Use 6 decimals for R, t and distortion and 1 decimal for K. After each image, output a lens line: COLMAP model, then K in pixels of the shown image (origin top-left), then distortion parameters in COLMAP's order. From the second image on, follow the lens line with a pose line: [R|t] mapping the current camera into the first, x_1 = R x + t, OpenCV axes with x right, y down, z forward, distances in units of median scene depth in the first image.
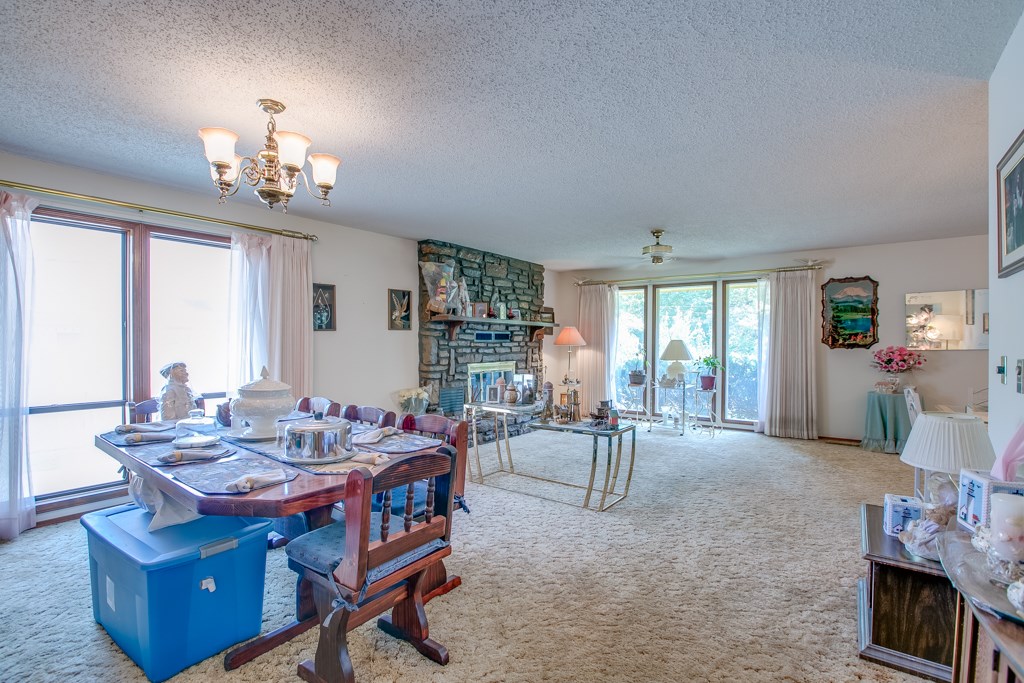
lens RADIAL K [[467.2, 0, 512.0], [0, 467.2, 341.5], [0, 0, 1]] dist [-0.055314, 0.020057]
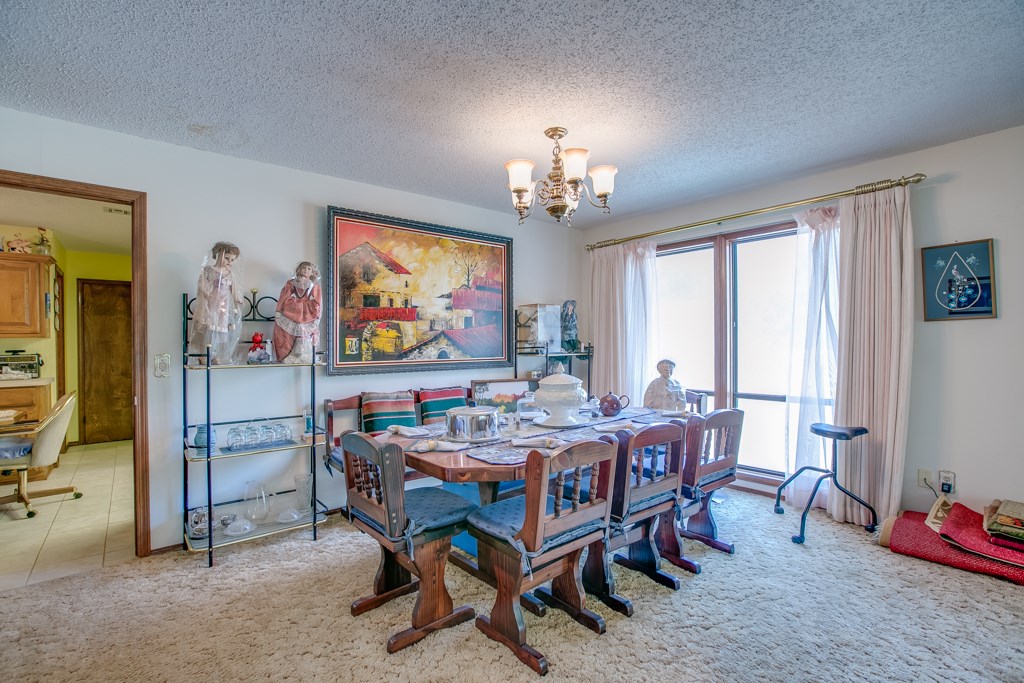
lens RADIAL K [[467.2, 0, 512.0], [0, 467.2, 341.5], [0, 0, 1]] dist [-0.055314, 0.020057]
pose [[-0.207437, -0.003493, -0.978242, 0.234768], [0.008910, 0.999945, -0.005460, 0.002632], [0.978208, -0.009849, -0.207395, 0.436403]]
